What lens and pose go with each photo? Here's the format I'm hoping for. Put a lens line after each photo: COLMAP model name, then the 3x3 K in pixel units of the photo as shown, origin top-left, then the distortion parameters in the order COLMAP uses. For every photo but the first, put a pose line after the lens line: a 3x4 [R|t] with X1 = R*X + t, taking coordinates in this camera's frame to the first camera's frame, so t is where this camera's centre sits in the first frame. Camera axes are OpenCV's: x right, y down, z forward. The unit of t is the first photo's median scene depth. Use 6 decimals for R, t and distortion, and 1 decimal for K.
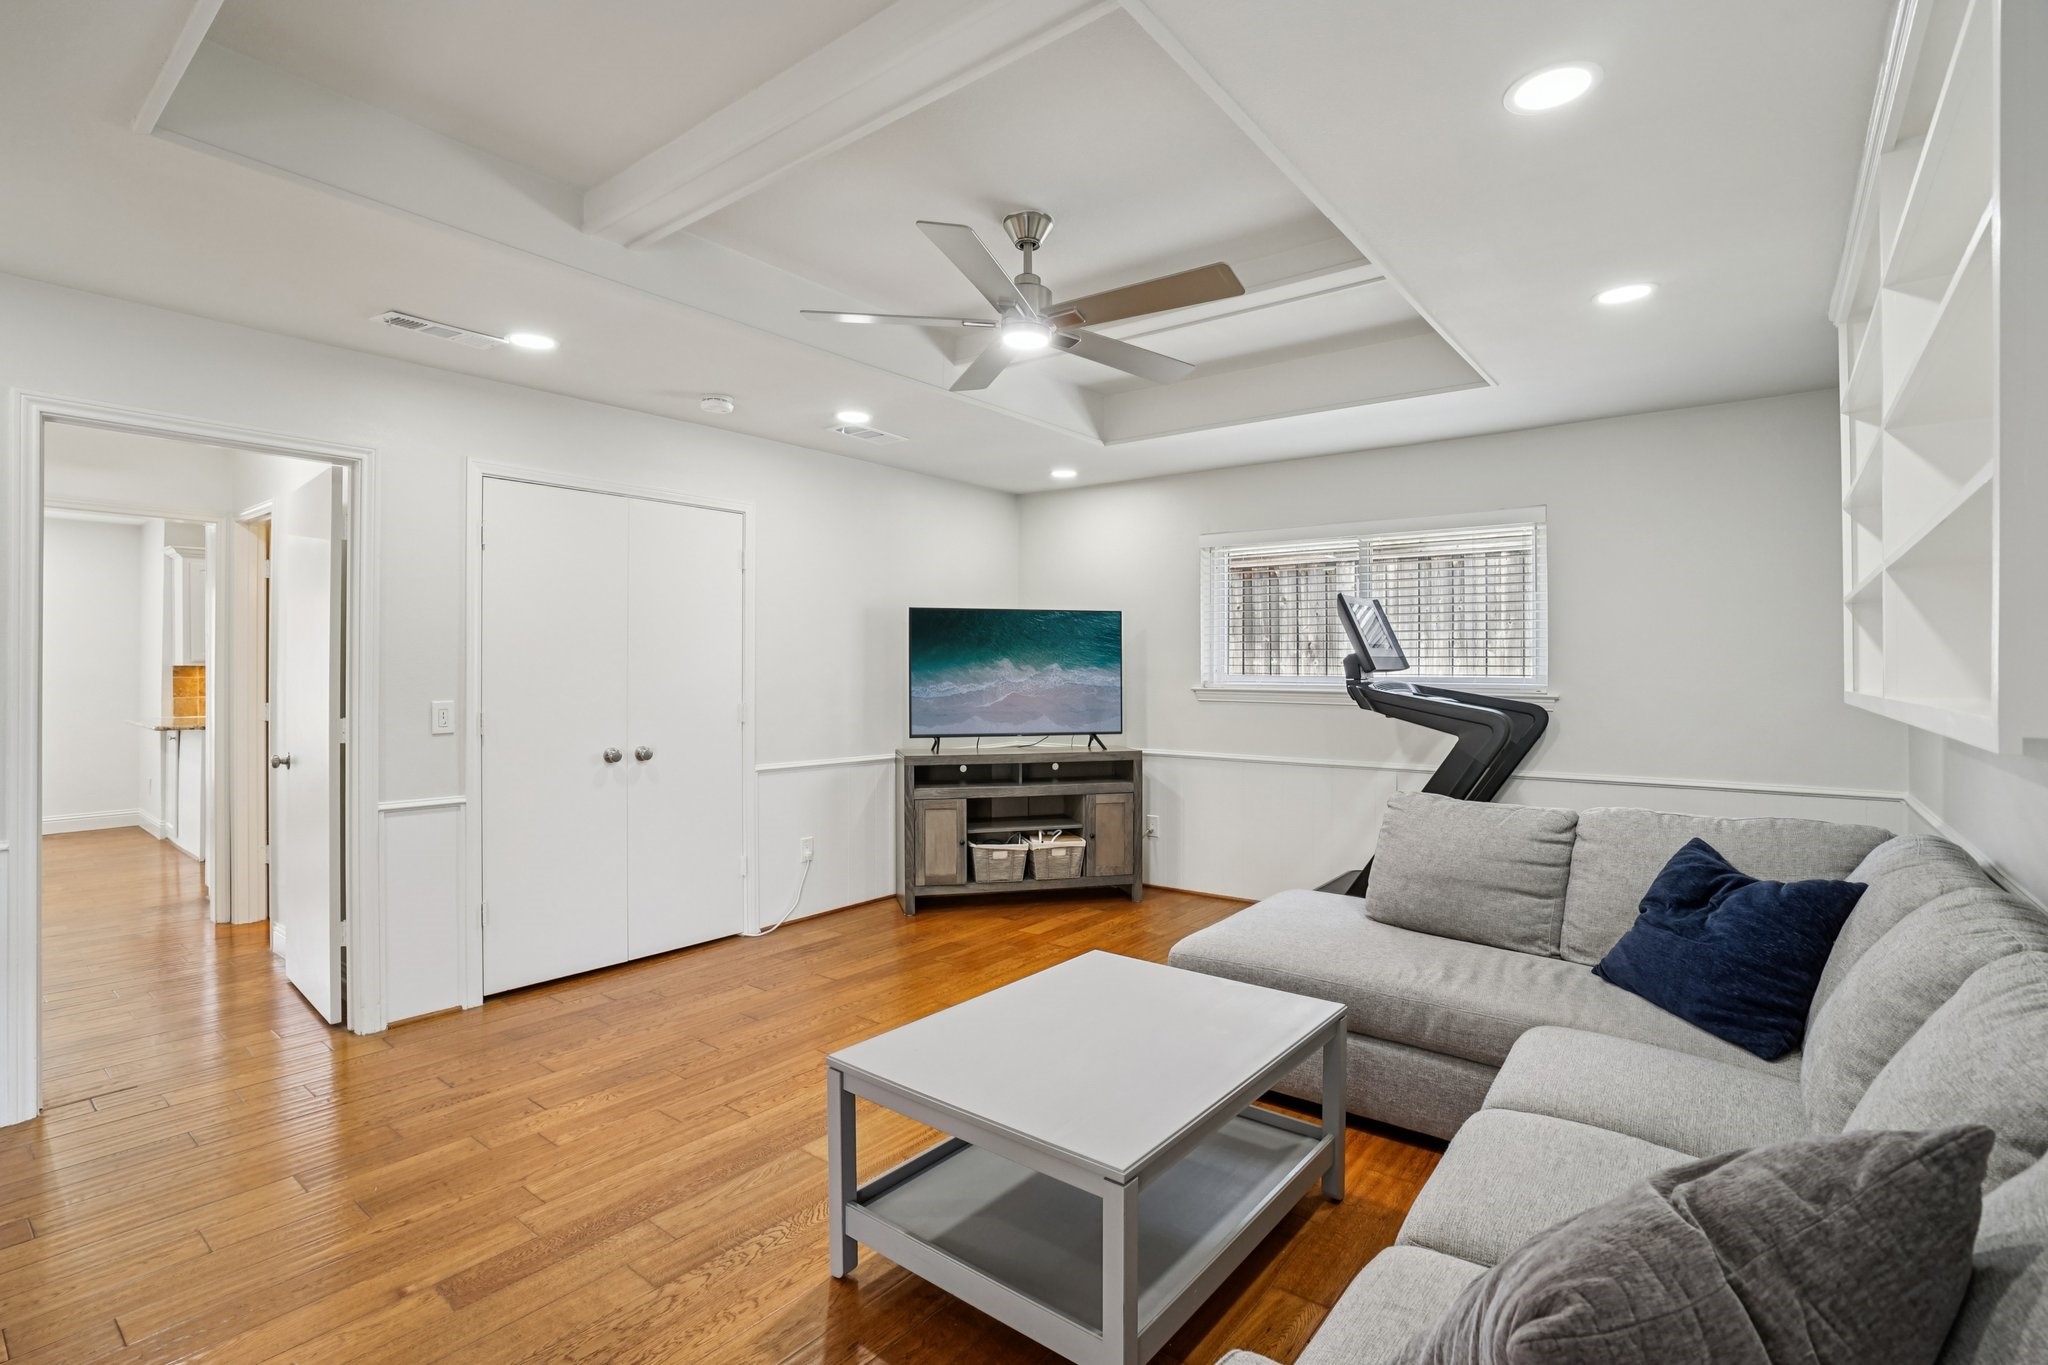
lens RADIAL K [[951.3, 0, 1024.3], [0, 951.3, 711.8], [0, 0, 1]] dist [-0.051020, 0.019880]
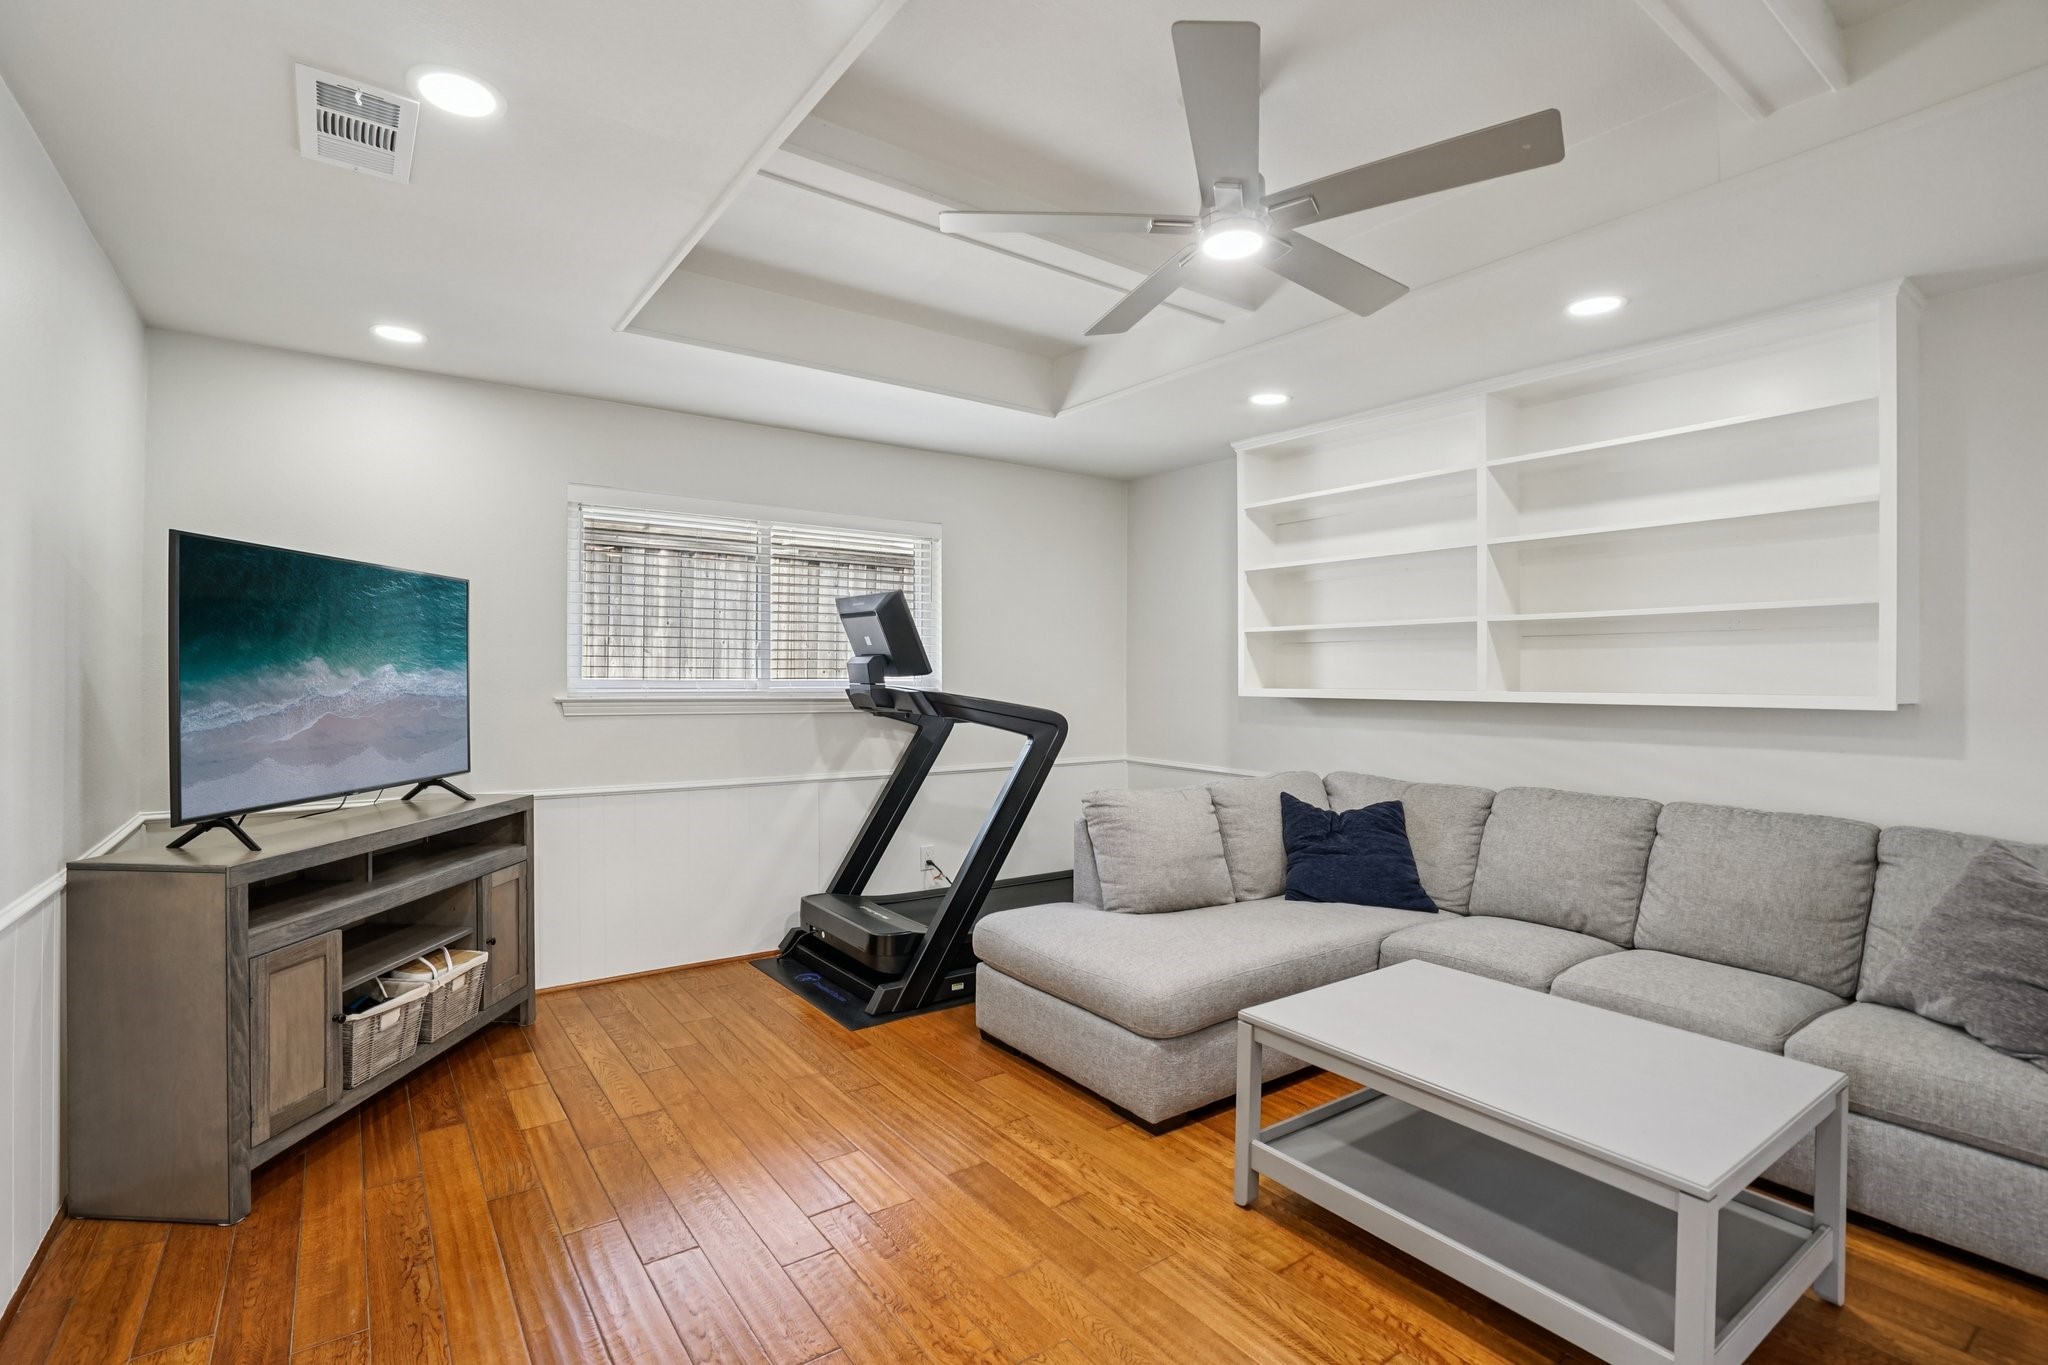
lens RADIAL K [[927.4, 0, 1024.0], [0, 927.4, 682.5], [0, 0, 1]] dist [-0.046349, -0.000171]
pose [[0.256355, -0.002087, 0.966581, -0.402545], [0.027500, 0.999609, -0.005135, -0.023482], [-0.966192, 0.027897, 0.256312, 0.504072]]
